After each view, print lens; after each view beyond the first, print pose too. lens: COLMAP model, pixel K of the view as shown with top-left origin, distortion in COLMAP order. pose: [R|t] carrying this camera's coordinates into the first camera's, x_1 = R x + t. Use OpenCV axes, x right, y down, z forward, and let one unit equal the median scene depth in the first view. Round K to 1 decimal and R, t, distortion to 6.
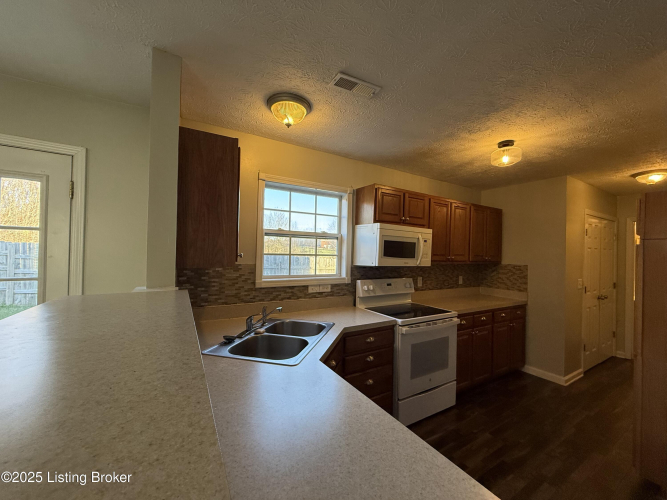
lens RADIAL K [[264.9, 0, 330.8], [0, 264.9, 249.7], [0, 0, 1]] dist [-0.000476, 0.000056]
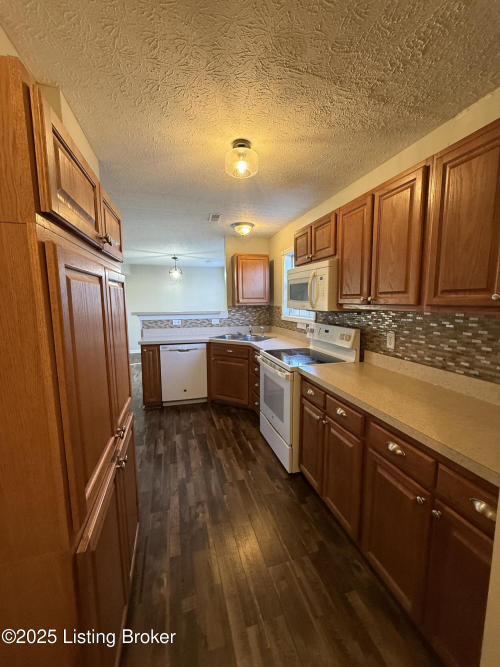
lens RADIAL K [[264.9, 0, 250.4], [0, 264.9, 332.3], [0, 0, 1]] dist [-0.000476, 0.000056]
pose [[-0.246272, 0.094629, -0.964570, 1.302896], [0.013867, 0.995464, 0.094119, 0.054310], [0.969102, 0.009803, -0.246467, 1.108393]]
